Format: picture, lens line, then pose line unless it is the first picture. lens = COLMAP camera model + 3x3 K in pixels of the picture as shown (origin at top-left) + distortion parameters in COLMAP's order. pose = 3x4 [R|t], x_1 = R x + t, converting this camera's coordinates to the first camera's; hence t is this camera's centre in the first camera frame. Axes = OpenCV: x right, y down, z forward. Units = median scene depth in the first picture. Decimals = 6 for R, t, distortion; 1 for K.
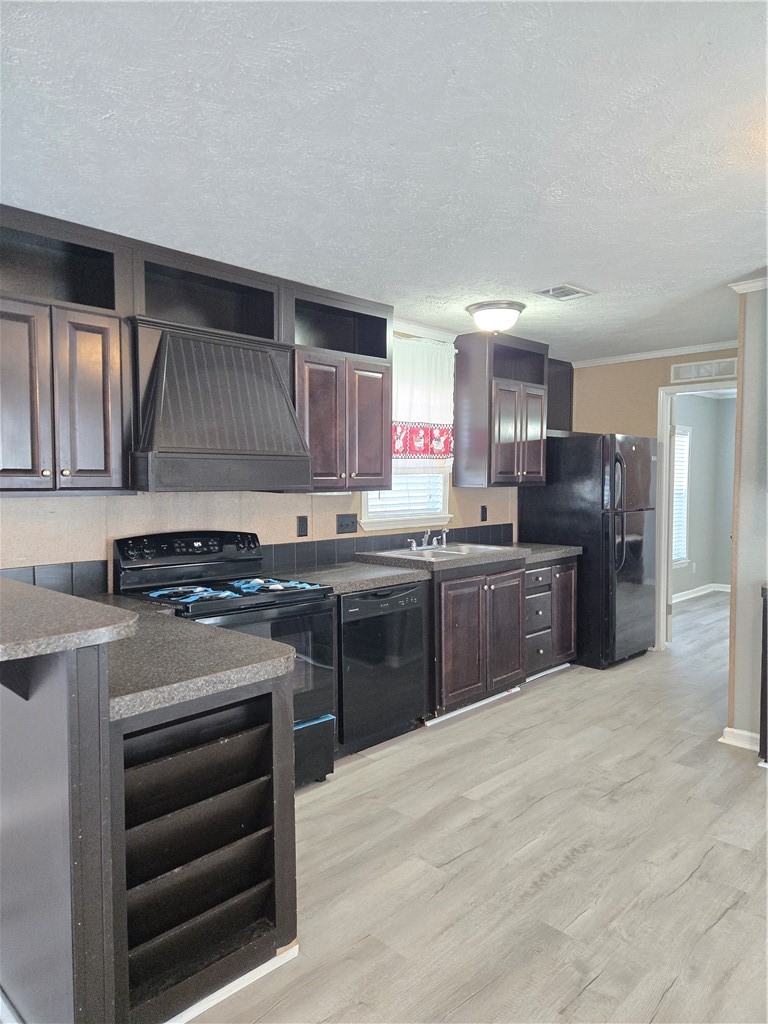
lens RADIAL K [[709.6, 0, 390.2], [0, 709.6, 506.3], [0, 0, 1]] dist [0.052319, -0.041947]
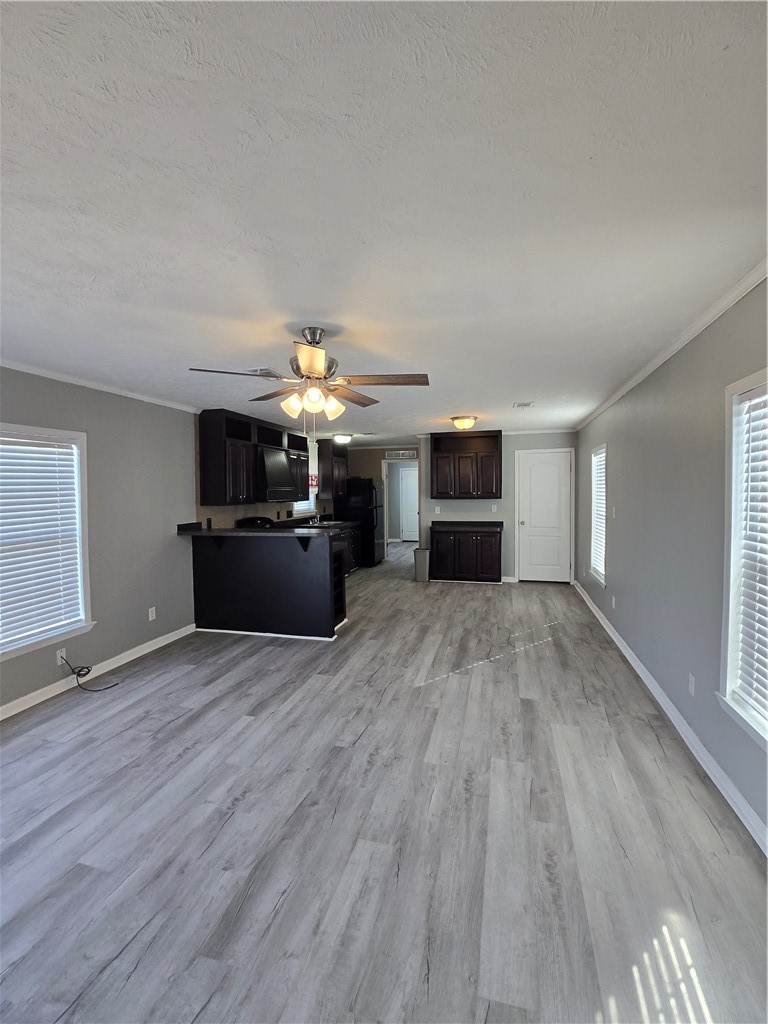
lens RADIAL K [[438.1, 0, 379.9], [0, 438.1, 510.9], [0, 0, 1]] dist [-0.010590, -0.000050]
pose [[0.887391, -0.030089, 0.460035, -0.518559], [0.029042, 0.999534, 0.009354, 0.007677], [-0.460103, 0.005059, 0.887851, -0.586686]]
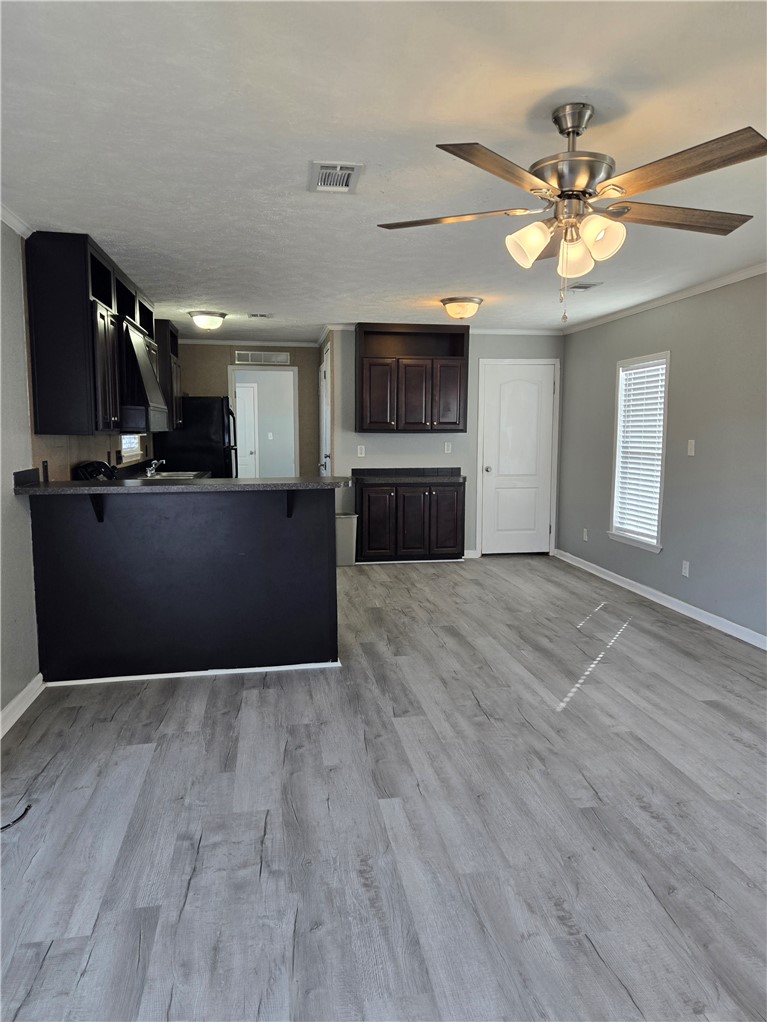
lens RADIAL K [[708.2, 0, 388.0], [0, 708.2, 509.9], [0, 0, 1]] dist [0.052319, -0.041947]
pose [[0.610788, -0.088495, 0.786833, -0.858107], [0.030551, 0.995629, 0.088262, 0.020556], [-0.791204, -0.029871, 0.610822, -0.268054]]
